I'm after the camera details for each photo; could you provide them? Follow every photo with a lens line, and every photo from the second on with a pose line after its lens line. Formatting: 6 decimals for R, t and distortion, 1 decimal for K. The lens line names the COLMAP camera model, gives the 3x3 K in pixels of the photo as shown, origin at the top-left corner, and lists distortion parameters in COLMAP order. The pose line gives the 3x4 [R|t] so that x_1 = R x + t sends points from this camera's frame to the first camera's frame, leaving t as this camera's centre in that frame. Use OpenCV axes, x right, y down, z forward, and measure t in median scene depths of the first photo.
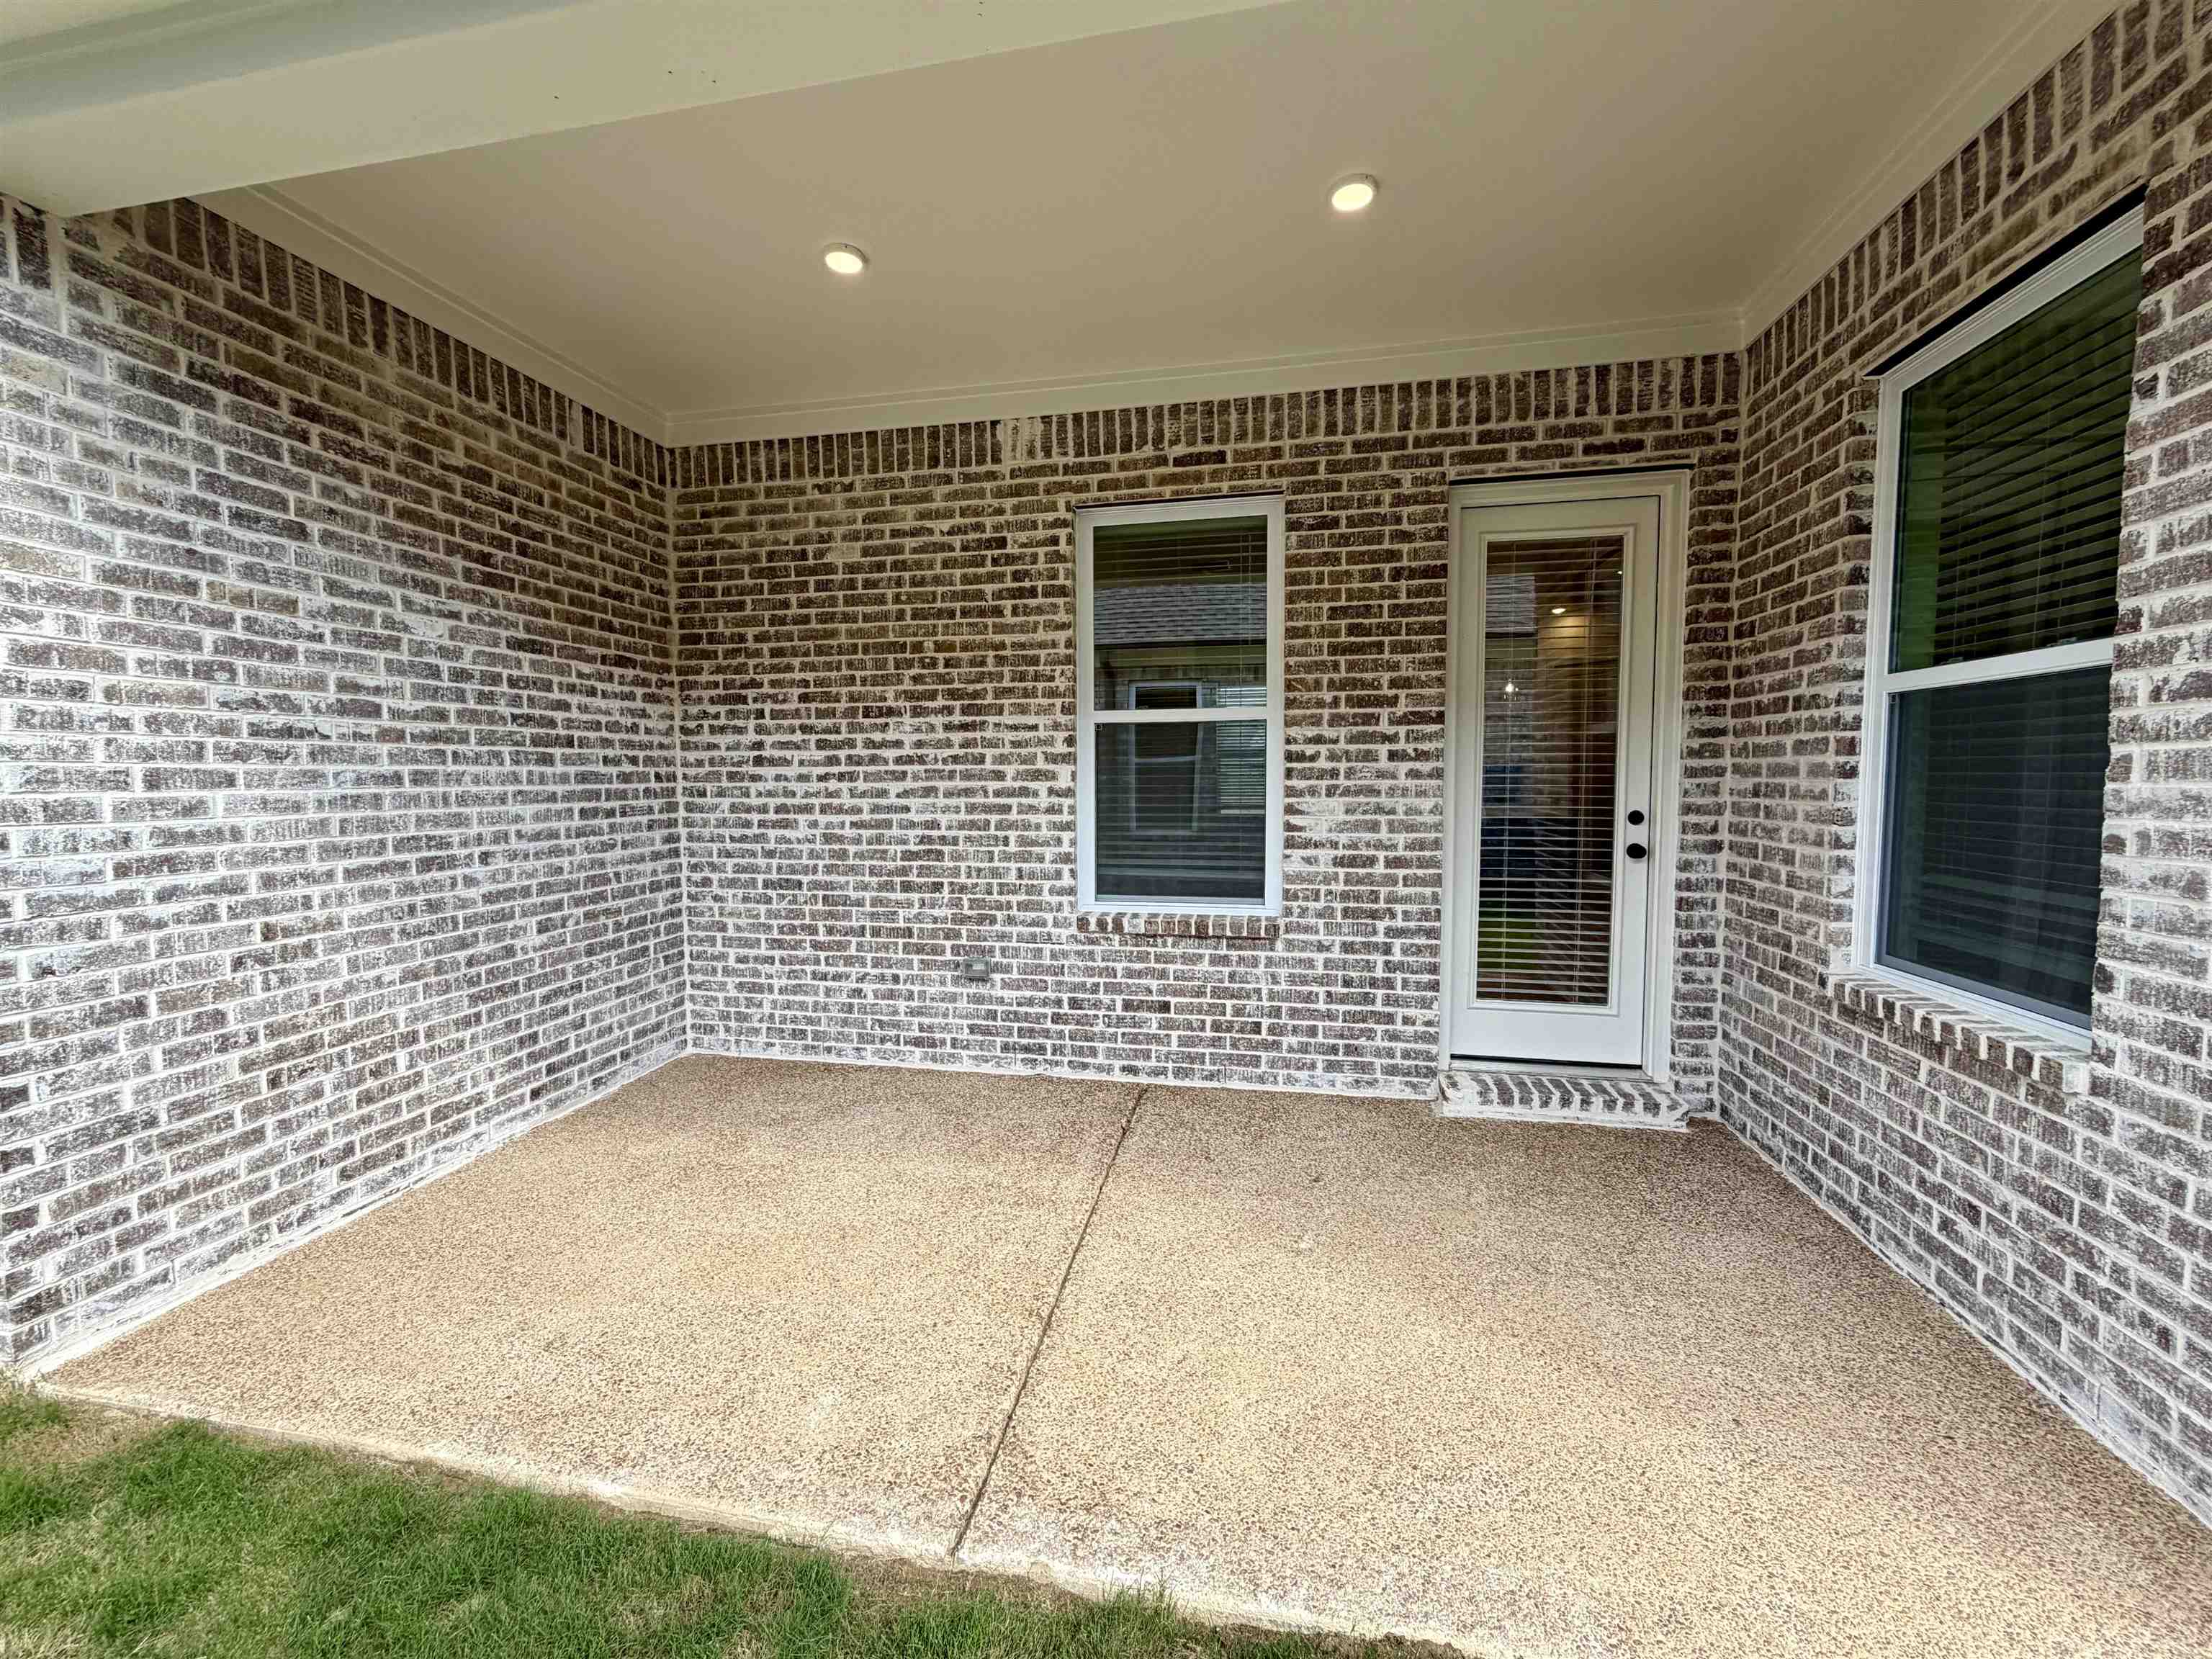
lens RADIAL K [[876.2, 0, 1106.0], [0, 876.2, 829.5], [0, 0, 1]] dist [-0.000870, -0.000196]
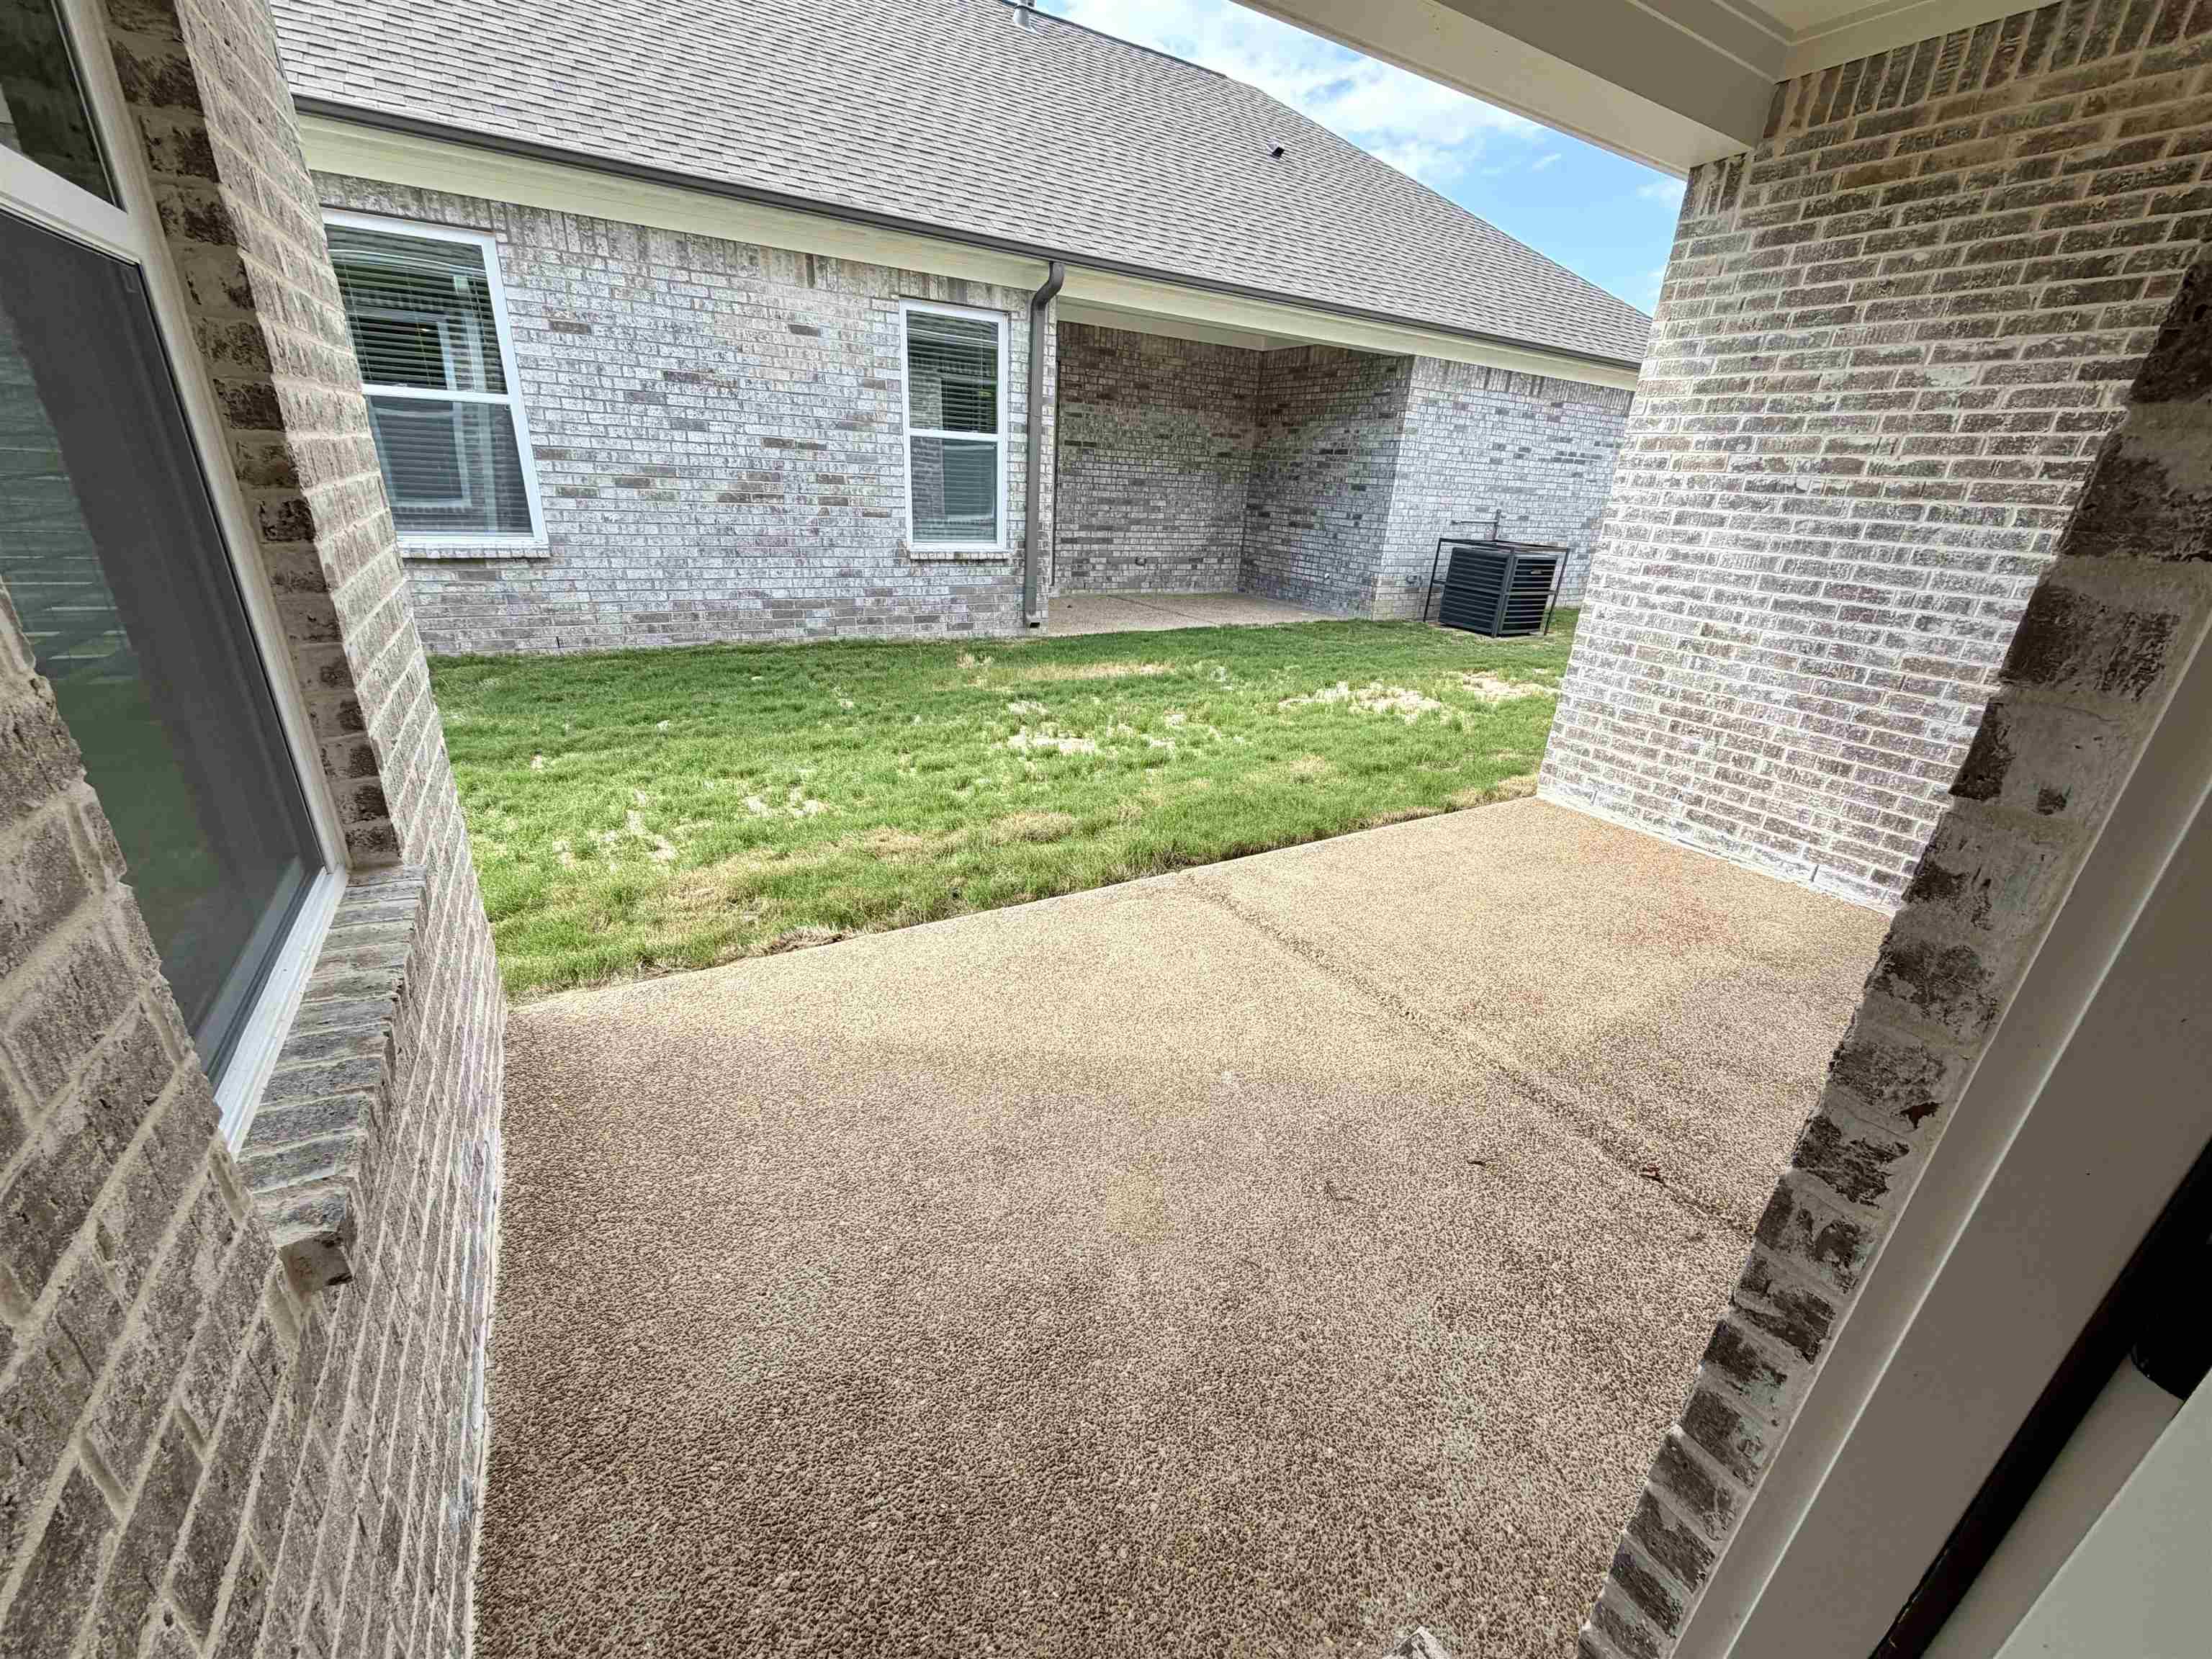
lens RADIAL K [[876.2, 0, 1106.0], [0, 876.2, 829.5], [0, 0, 1]] dist [-0.000870, -0.000196]
pose [[-0.738028, 0.223841, -0.636561, 0.780754], [-0.090264, 0.902146, 0.421883, -0.107943], [0.668705, 0.368820, -0.645604, 1.326035]]
